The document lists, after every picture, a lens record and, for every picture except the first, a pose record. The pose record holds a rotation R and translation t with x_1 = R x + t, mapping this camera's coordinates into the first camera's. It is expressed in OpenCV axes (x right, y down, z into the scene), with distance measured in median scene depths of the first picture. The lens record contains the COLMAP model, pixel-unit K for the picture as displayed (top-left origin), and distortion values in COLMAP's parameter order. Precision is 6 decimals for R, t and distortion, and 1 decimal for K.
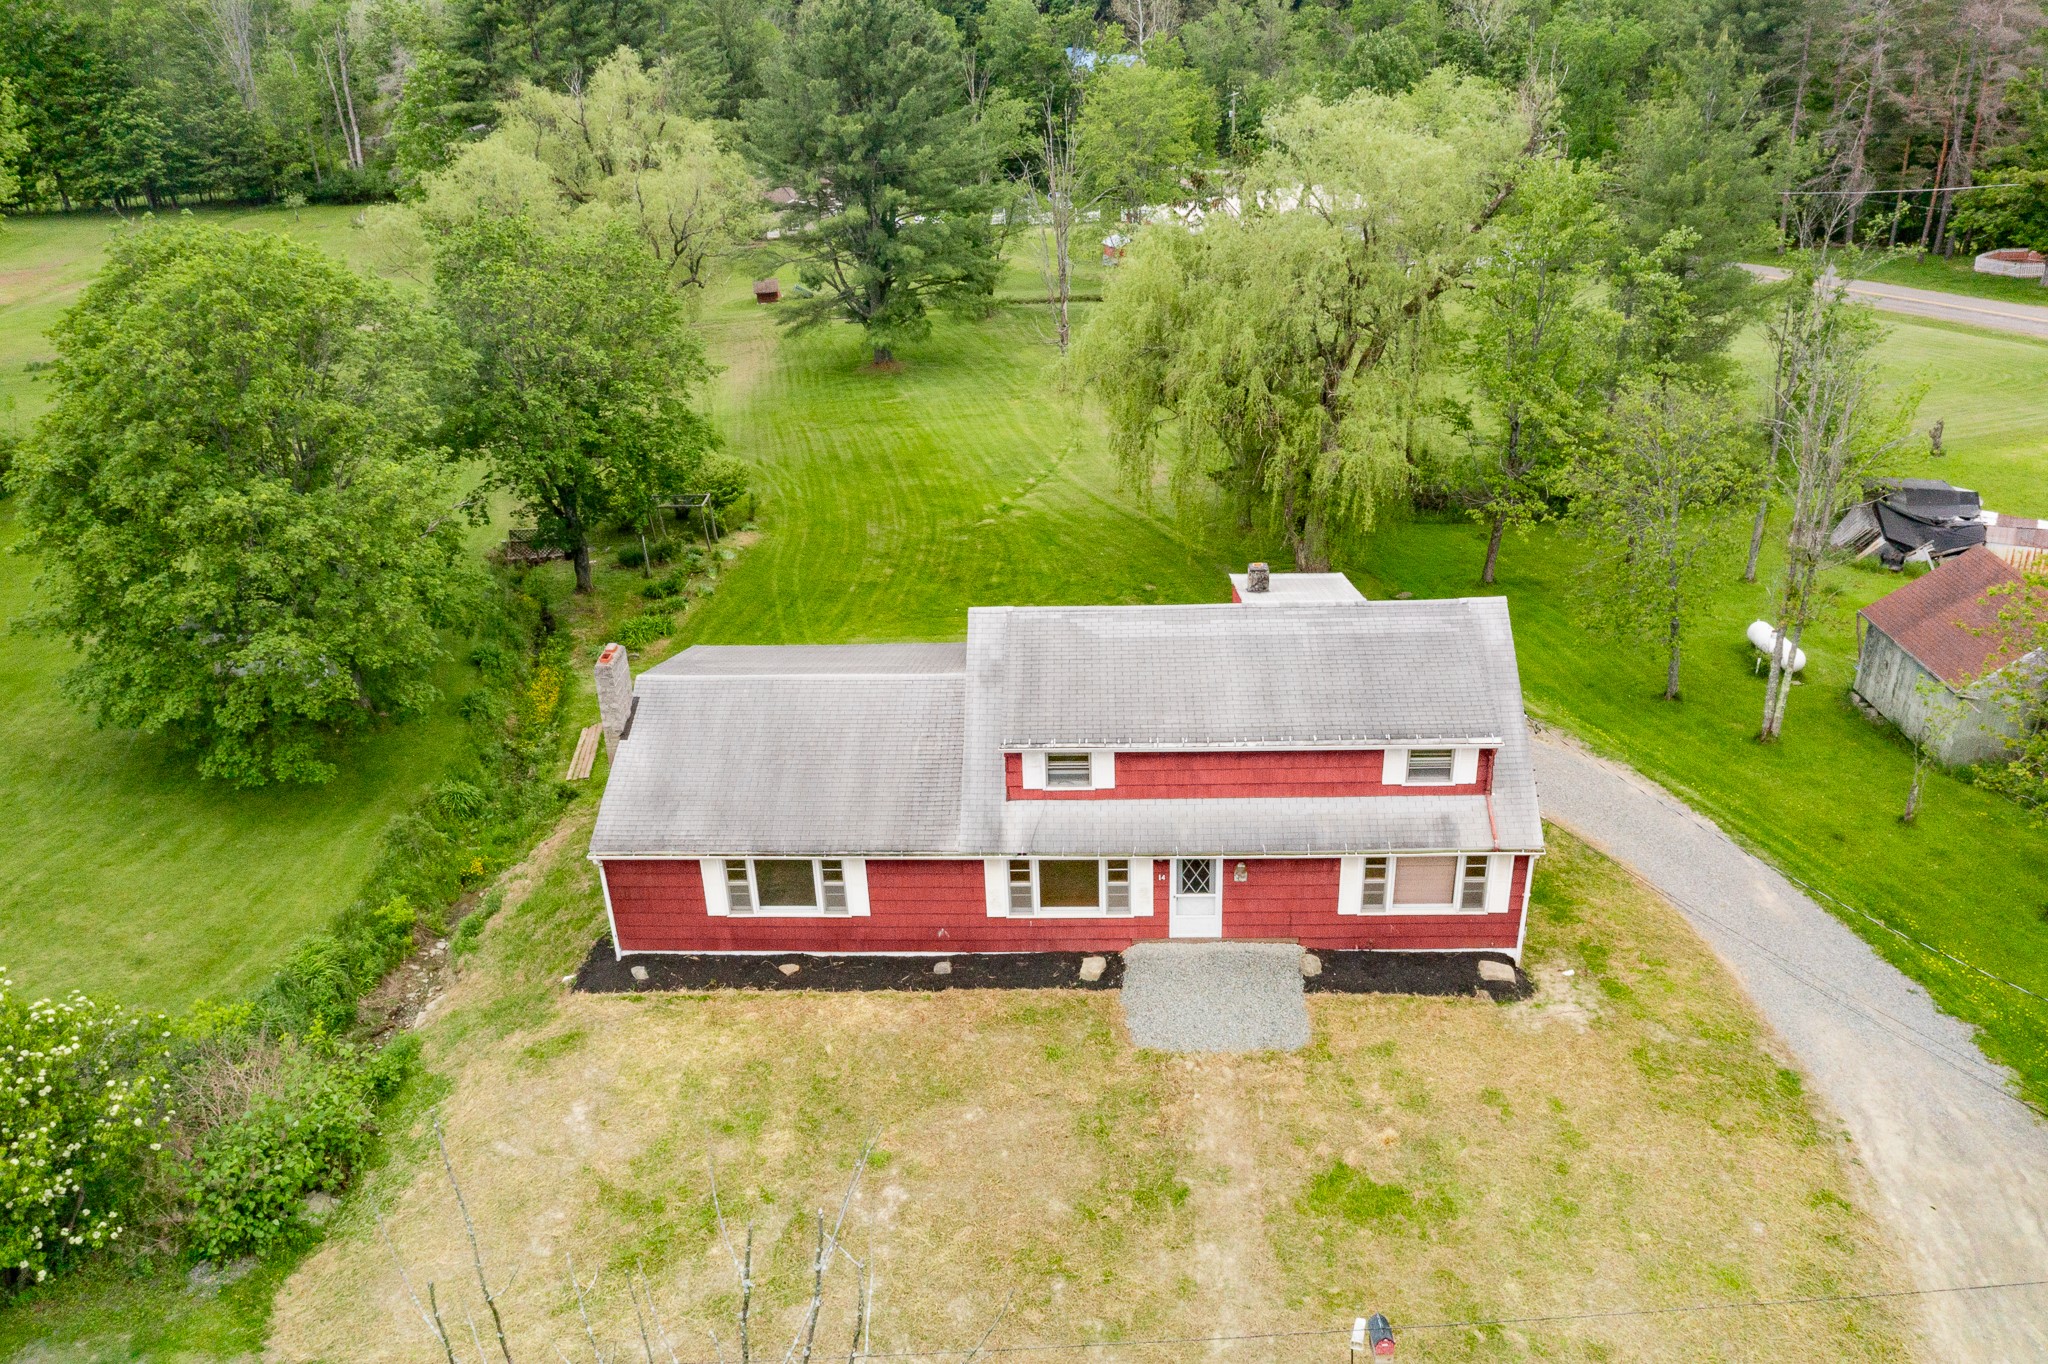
lens RADIAL K [[1628.3, 0, 1024.0], [0, 1628.3, 682.0], [0, 0, 1]] dist [-0.020043, -0.001245]
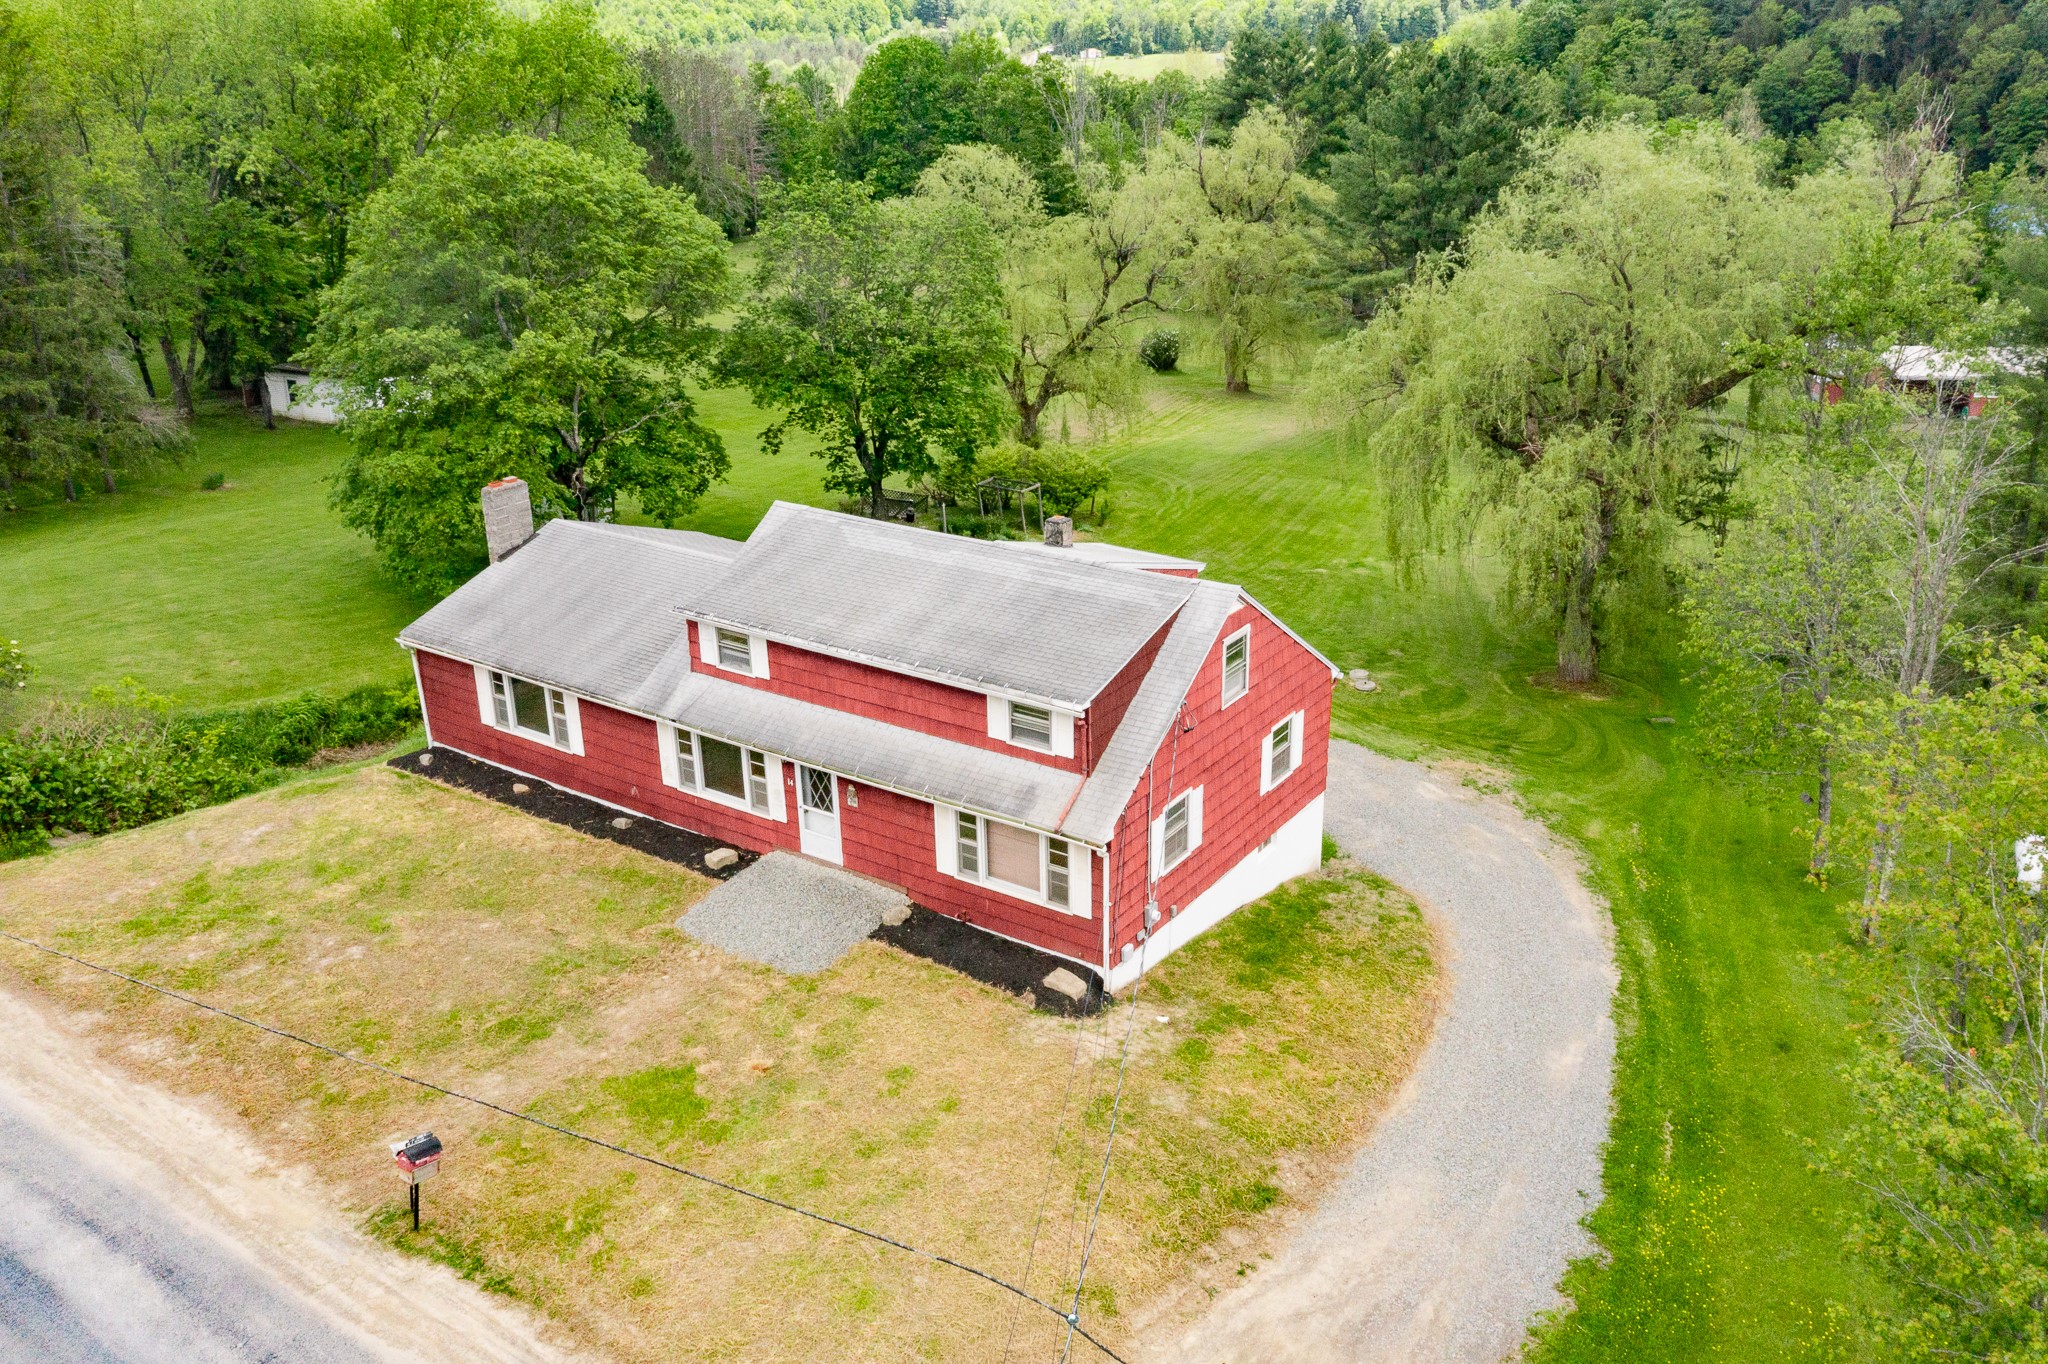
lens RADIAL K [[1651.6, 0, 1024.0], [0, 1651.6, 682.0], [0, 0, 1]] dist [-0.011289, -0.005803]
pose [[0.859840, 0.222418, -0.459571, 0.639097], [-0.255766, 0.966680, -0.010686, 0.037827], [0.441881, 0.126731, 0.888077, 0.185838]]
